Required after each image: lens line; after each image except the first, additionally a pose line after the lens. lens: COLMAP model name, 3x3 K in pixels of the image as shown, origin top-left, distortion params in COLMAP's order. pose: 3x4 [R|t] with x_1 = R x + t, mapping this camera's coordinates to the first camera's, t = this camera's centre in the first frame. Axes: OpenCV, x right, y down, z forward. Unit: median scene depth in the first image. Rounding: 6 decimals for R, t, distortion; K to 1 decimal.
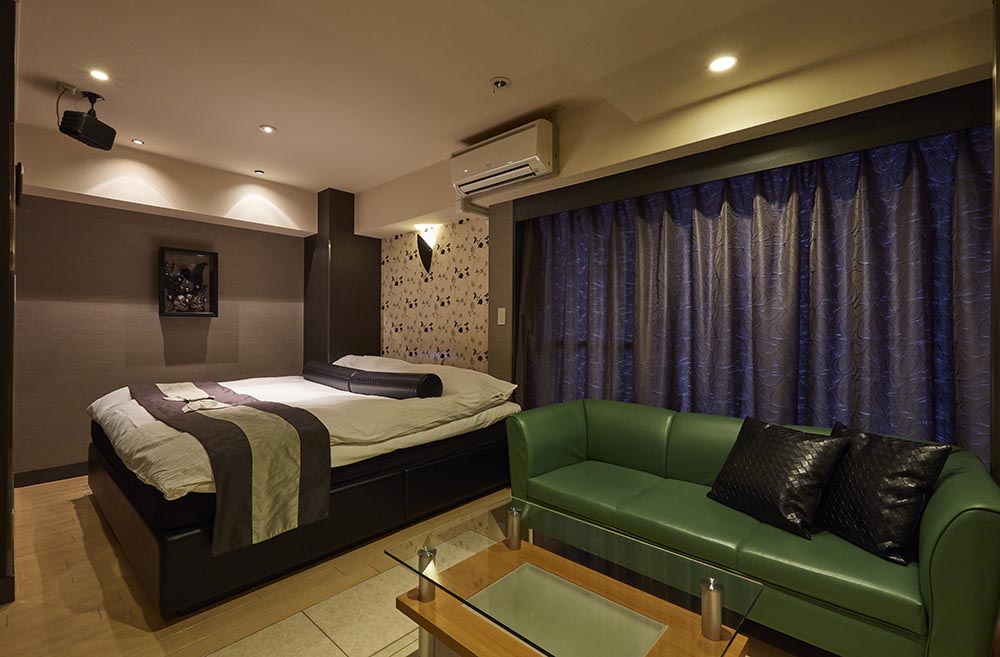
lens RADIAL K [[444.7, 0, 499.5], [0, 444.7, 322.6], [0, 0, 1]] dist [-0.004902, -0.000862]
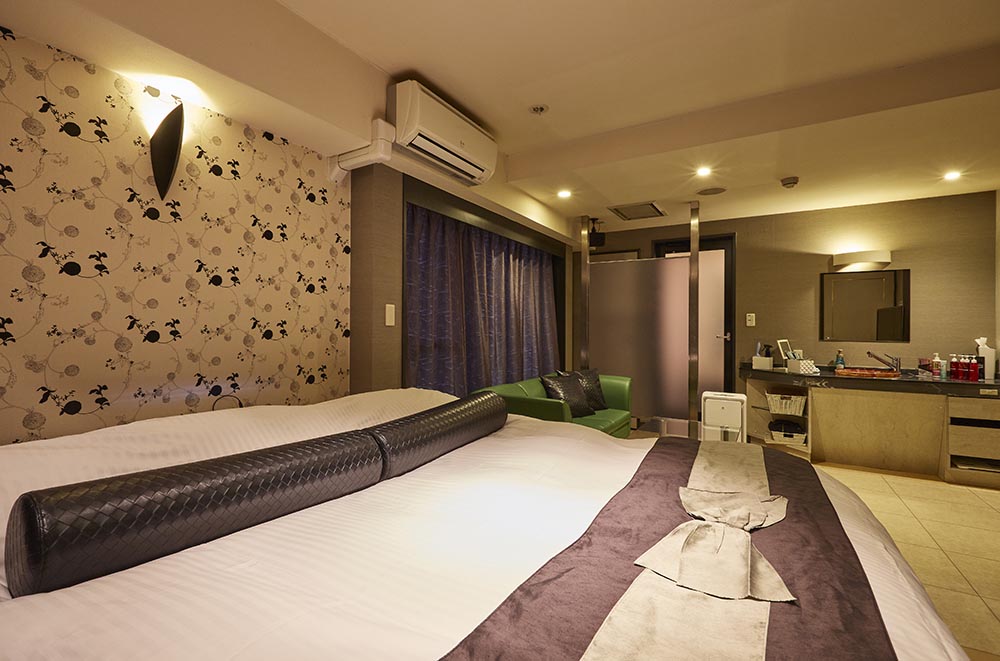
lens RADIAL K [[444.7, 0, 495.8], [0, 444.7, 331.5], [0, 0, 1]] dist [-0.004902, -0.000862]
pose [[-0.200317, -0.006636, 0.979709, -0.664723], [-0.008517, 0.999951, 0.005031, 0.007569], [-0.979694, -0.007337, -0.200364, 0.822283]]
